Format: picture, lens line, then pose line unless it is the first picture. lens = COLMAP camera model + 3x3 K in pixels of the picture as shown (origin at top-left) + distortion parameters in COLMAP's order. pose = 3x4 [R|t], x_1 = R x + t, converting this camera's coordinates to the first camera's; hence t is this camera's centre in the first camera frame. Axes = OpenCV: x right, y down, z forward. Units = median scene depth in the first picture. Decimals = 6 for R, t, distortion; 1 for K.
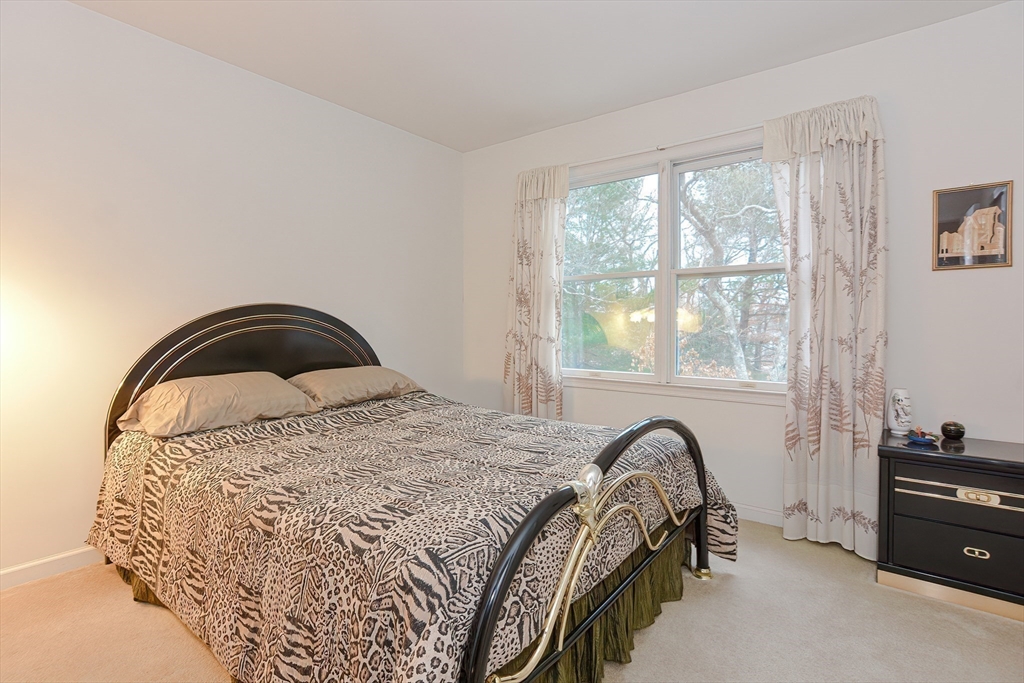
lens RADIAL K [[510.0, 0, 509.0], [0, 510.0, 335.0], [0, 0, 1]] dist [-0.004152, -0.000081]
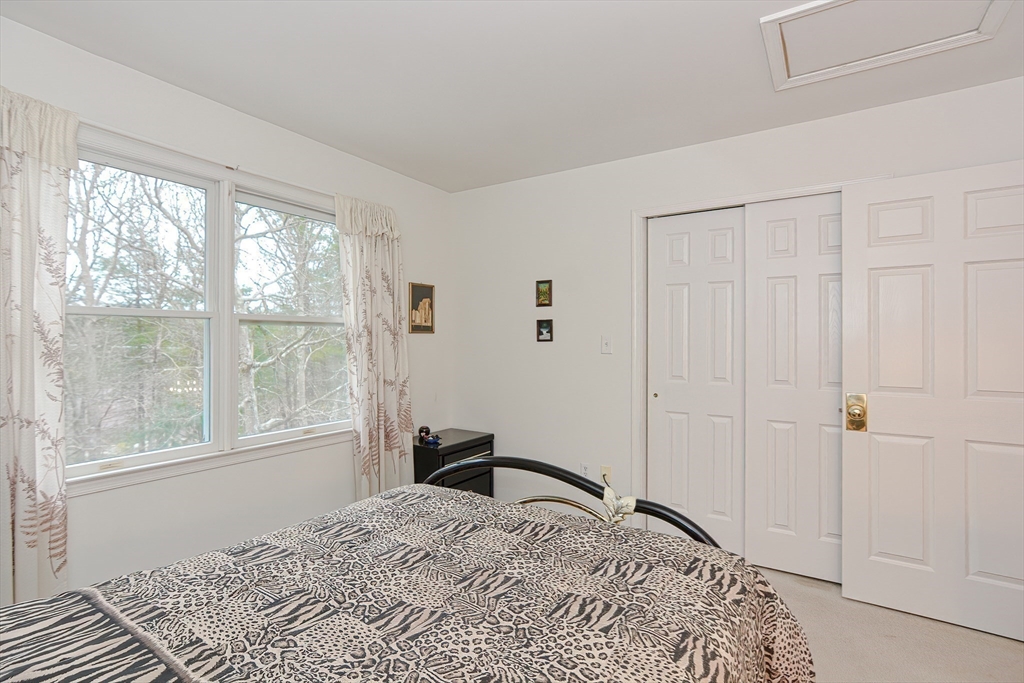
lens RADIAL K [[510.0, 0, 509.0], [0, 510.0, 335.0], [0, 0, 1]] dist [-0.004152, -0.000081]
pose [[-0.115729, 0.008756, 0.993242, -1.169464], [0.019298, 0.999792, -0.006565, -0.161291], [-0.993093, 0.018408, -0.115874, 1.355009]]
